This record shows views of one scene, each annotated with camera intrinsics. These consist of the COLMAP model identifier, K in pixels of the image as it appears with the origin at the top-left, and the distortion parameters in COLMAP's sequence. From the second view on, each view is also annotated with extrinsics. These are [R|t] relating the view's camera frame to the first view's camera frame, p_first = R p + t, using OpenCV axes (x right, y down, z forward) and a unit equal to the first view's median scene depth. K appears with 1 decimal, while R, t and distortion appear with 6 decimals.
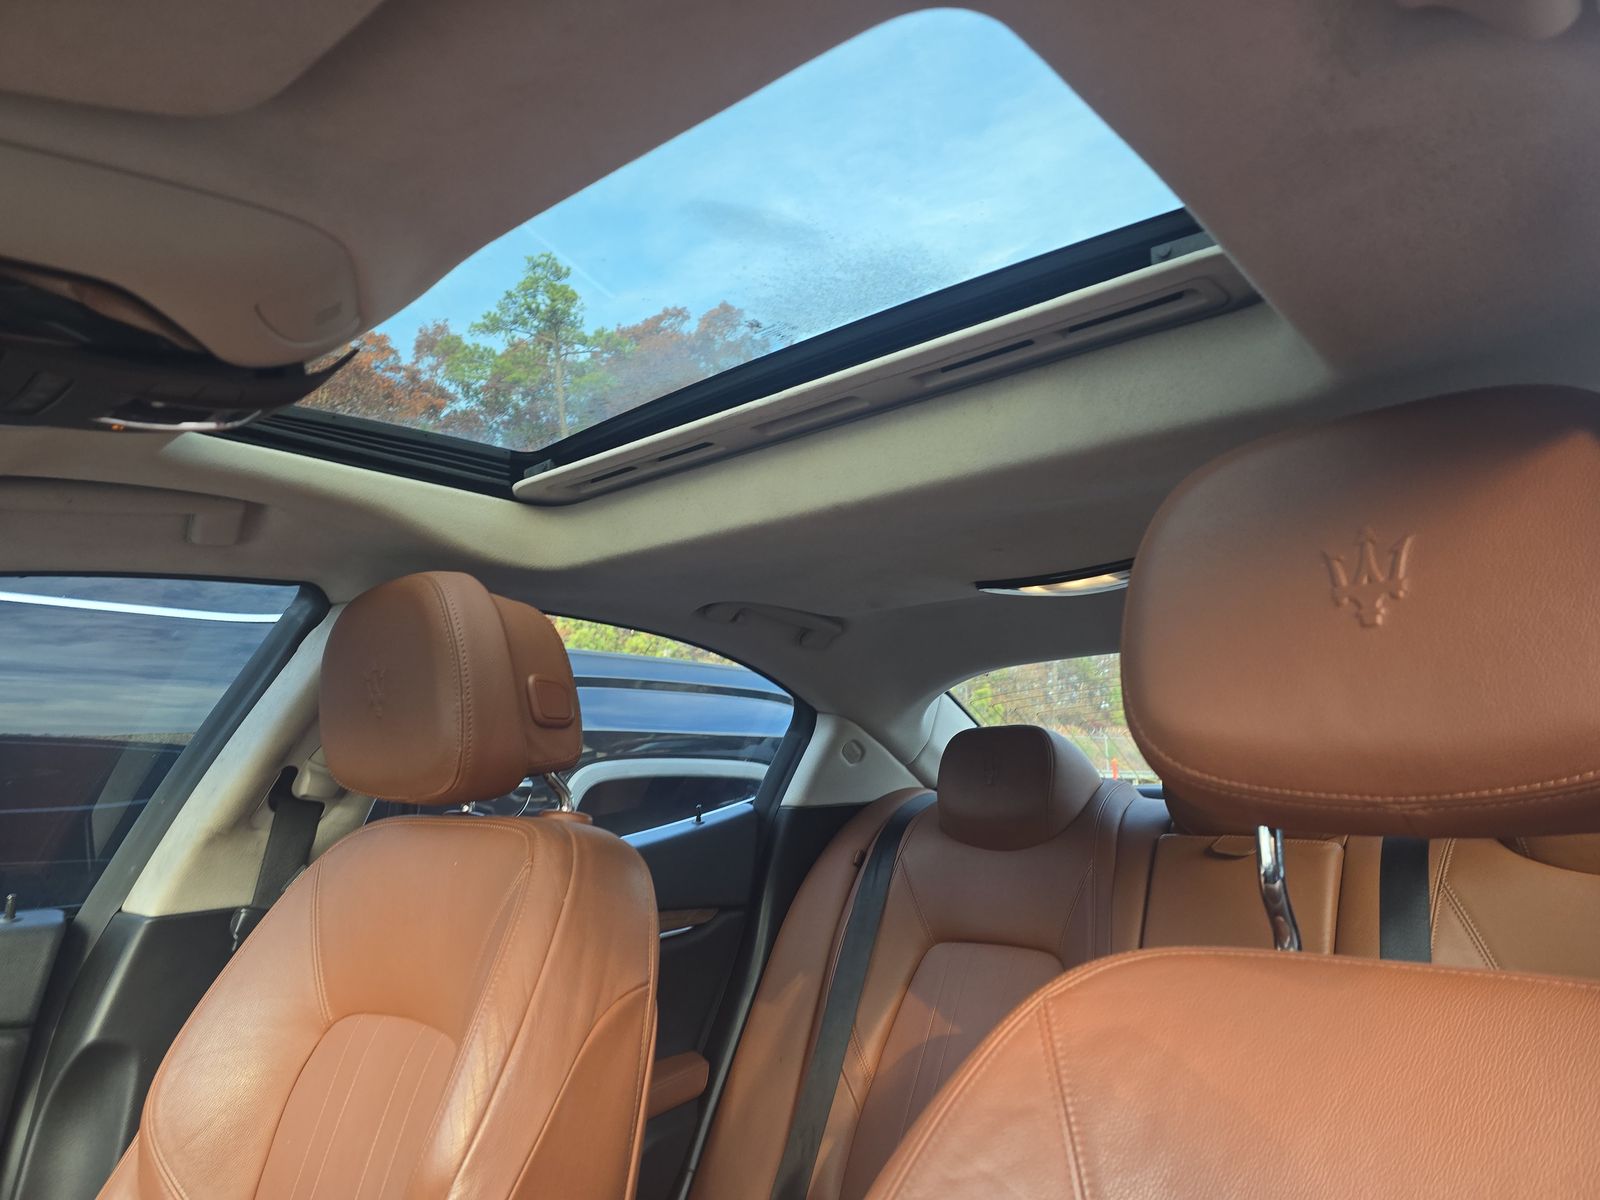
lens RADIAL K [[1084.2, 0, 800.0], [0, 1084.2, 600.0], [0, 0, 1]] dist [0.041926, -0.055039]
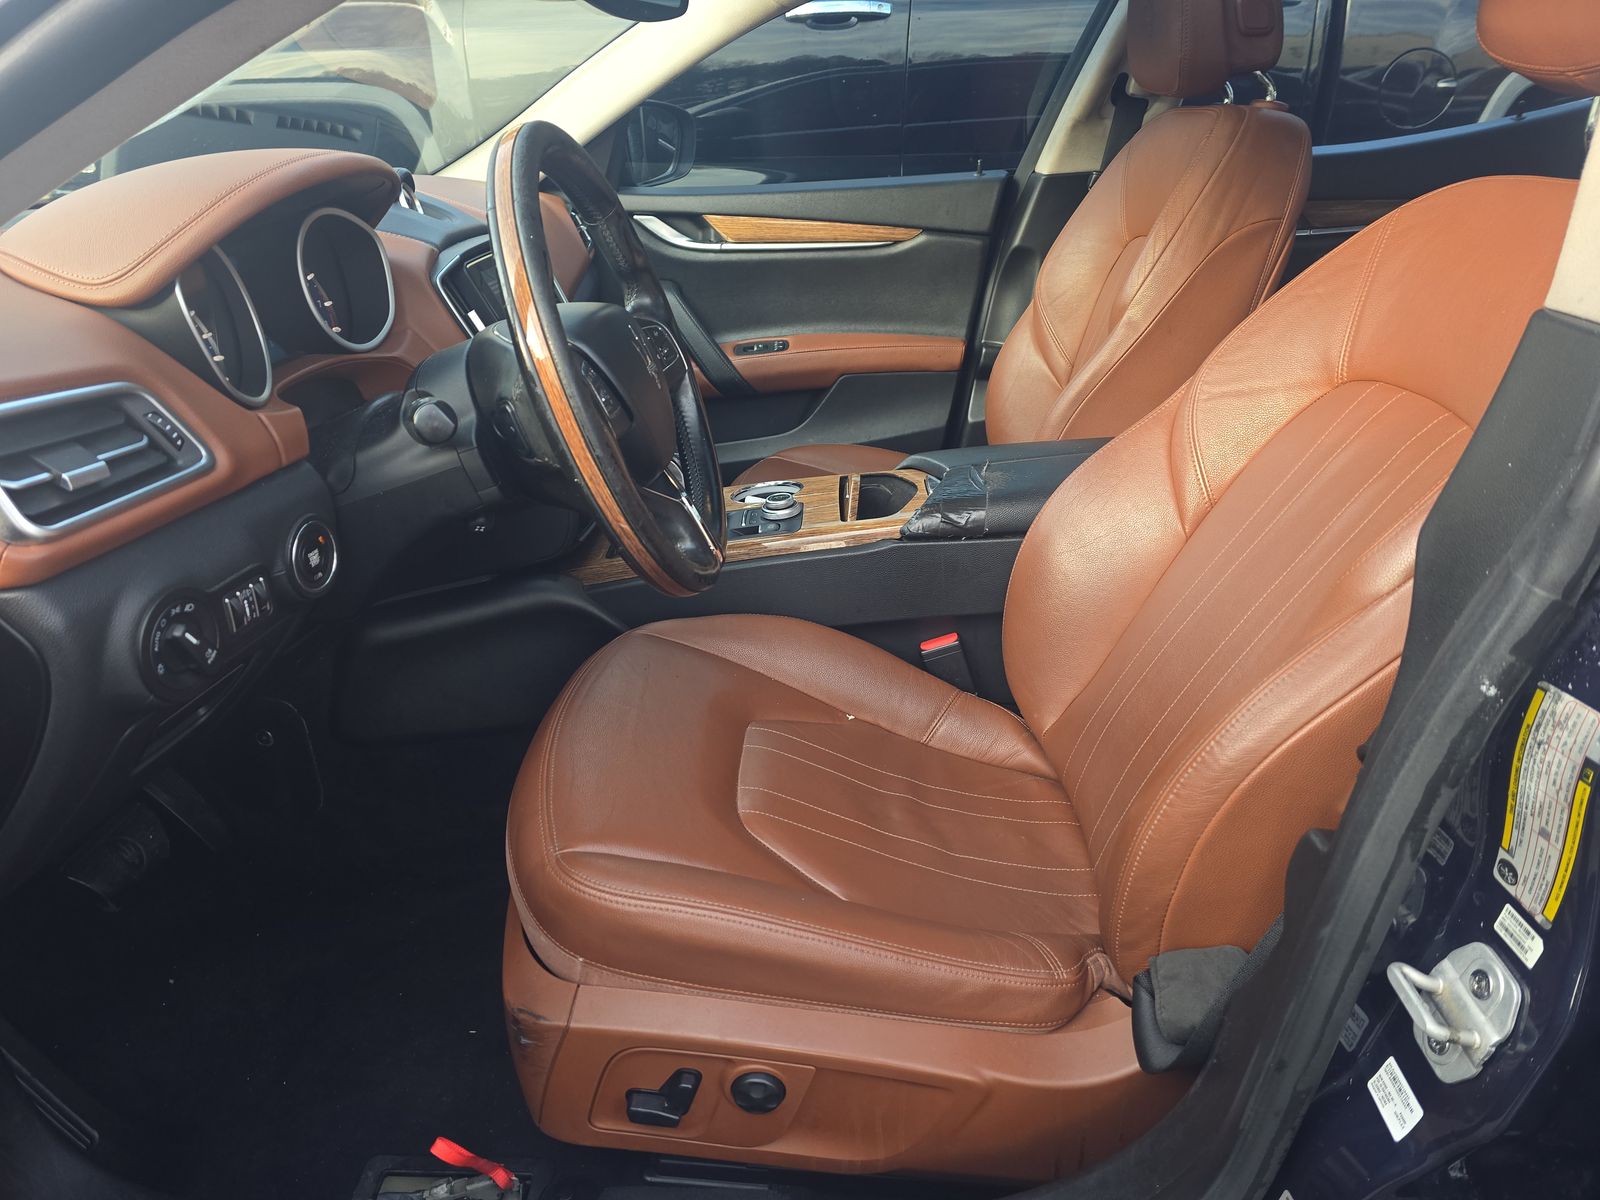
lens RADIAL K [[1084.2, 0, 800.0], [0, 1084.2, 600.0], [0, 0, 1]] dist [0.041926, -0.055039]
pose [[0.646621, 0.300709, -0.701039, 0.541551], [0.145948, 0.853271, 0.500628, -0.048240], [0.748719, -0.426032, 0.507855, -0.421284]]
